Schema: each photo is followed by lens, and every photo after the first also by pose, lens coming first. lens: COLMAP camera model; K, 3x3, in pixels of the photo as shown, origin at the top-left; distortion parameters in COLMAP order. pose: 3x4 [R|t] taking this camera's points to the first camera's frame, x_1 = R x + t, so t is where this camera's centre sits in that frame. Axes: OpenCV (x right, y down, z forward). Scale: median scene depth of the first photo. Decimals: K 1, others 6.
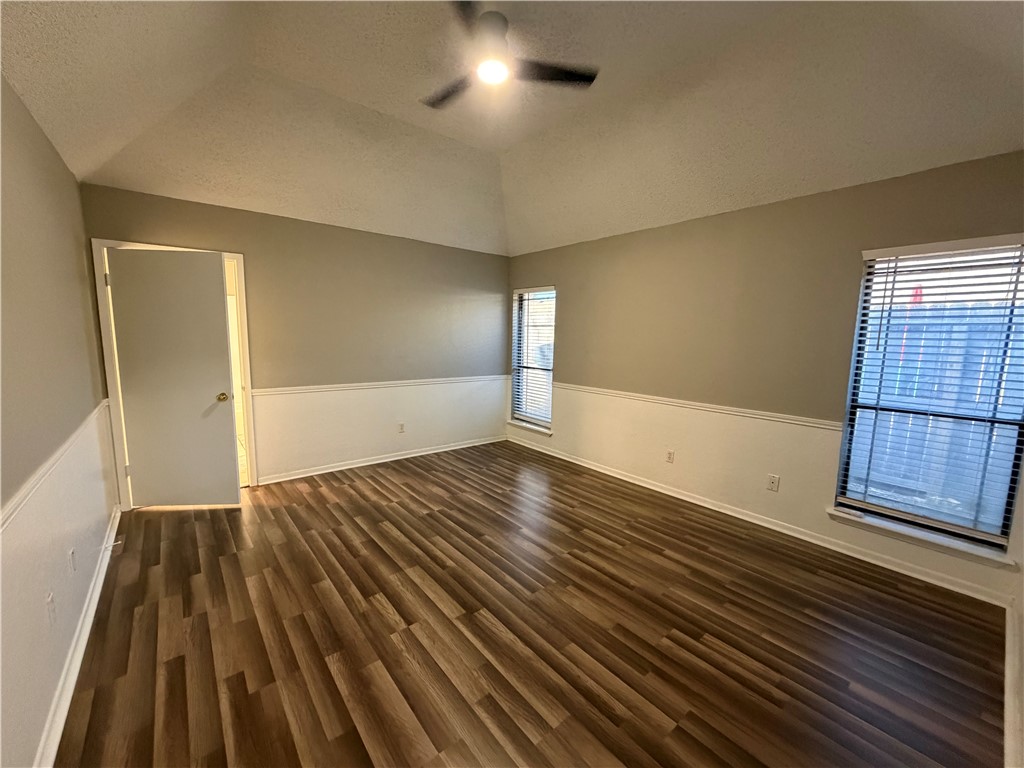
lens RADIAL K [[410.1, 0, 513.2], [0, 410.1, 384.4], [0, 0, 1]] dist [0.004367, -0.000976]
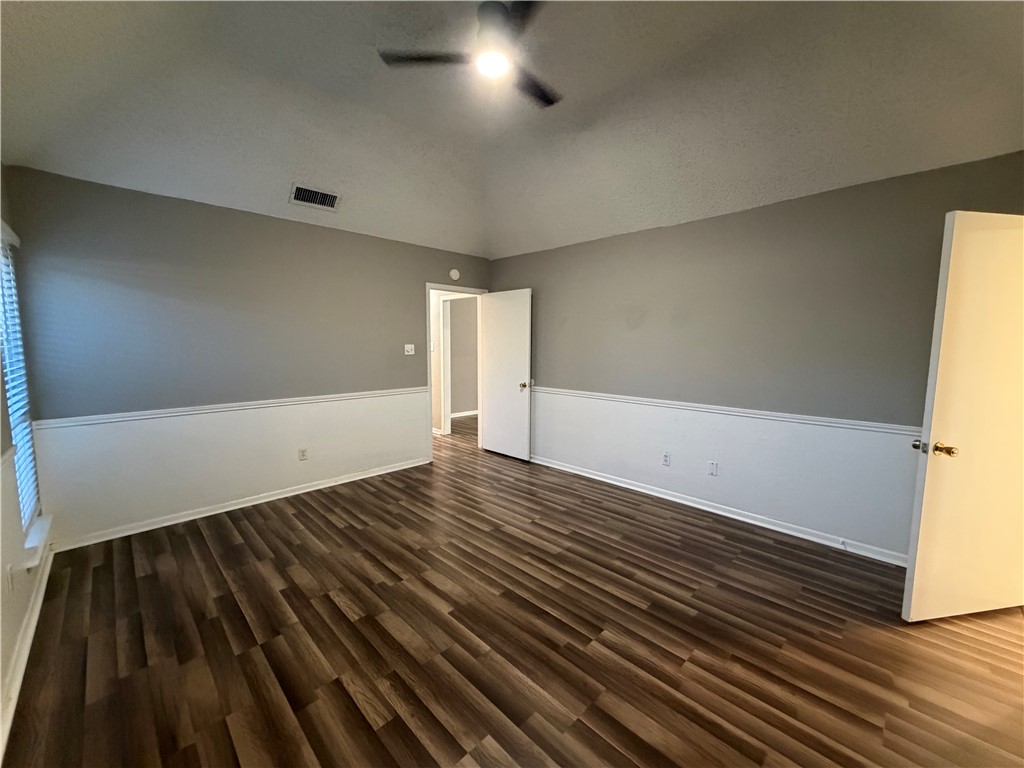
lens RADIAL K [[410.1, 0, 511.5], [0, 410.1, 384.0], [0, 0, 1]] dist [0.004367, -0.000976]
pose [[-0.996204, -0.015768, -0.085606, -0.022161], [-0.034941, 0.973184, 0.227360, -0.229513], [0.079726, 0.229488, -0.970041, 1.926549]]
